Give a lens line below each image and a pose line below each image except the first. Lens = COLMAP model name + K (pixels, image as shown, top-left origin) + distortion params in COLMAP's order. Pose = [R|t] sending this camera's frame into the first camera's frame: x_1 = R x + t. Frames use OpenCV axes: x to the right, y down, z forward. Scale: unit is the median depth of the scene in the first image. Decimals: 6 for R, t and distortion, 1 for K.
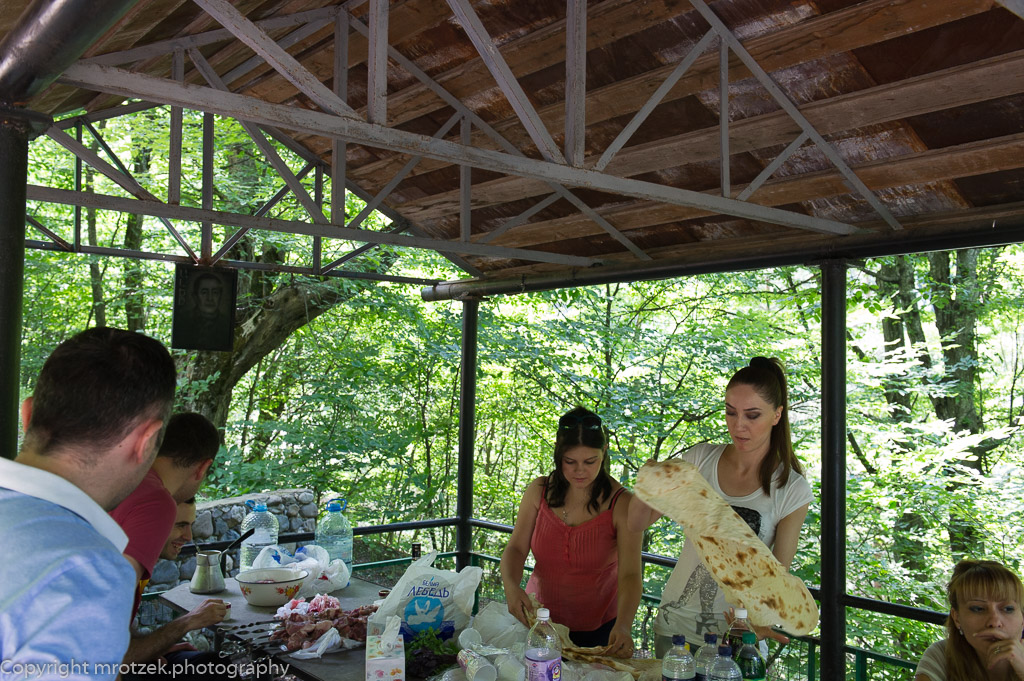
lens RADIAL K [[925.5, 0, 512.0], [0, 925.5, 340.5], [0, 0, 1]] dist [0.005946, -0.000849]
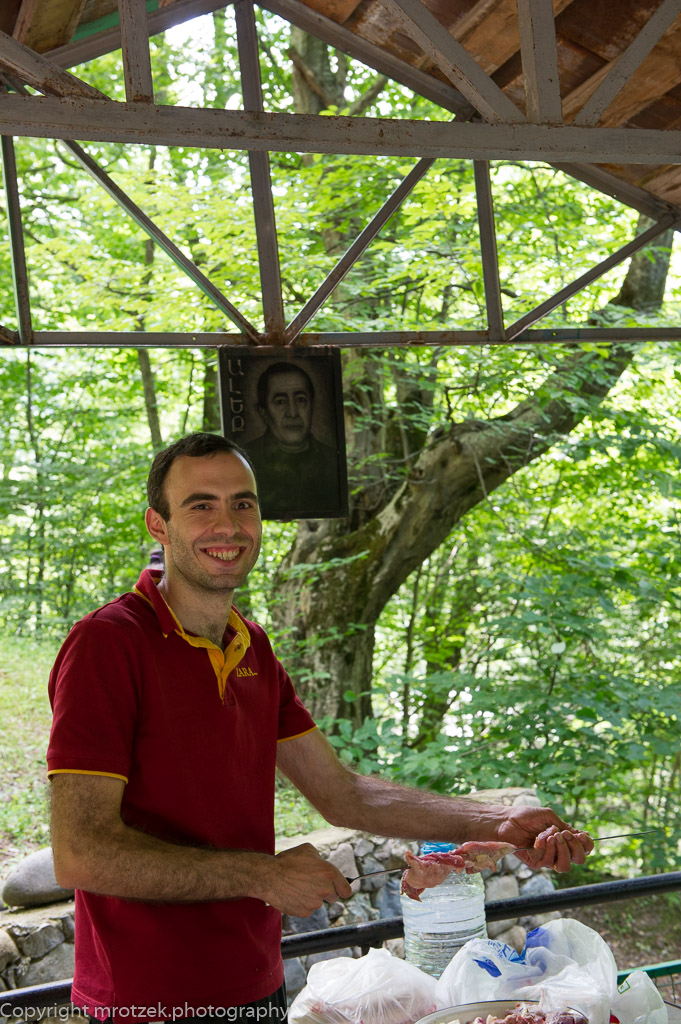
lens RADIAL K [[1368.6, 0, 342.3], [0, 1368.6, 478.5], [0, 0, 1]] dist [0.136752, 0.002739]
pose [[0.943694, -0.125717, -0.306002, -0.038230], [0.109071, 0.991497, -0.070976, 0.020129], [0.312323, 0.033604, 0.949381, 0.147537]]
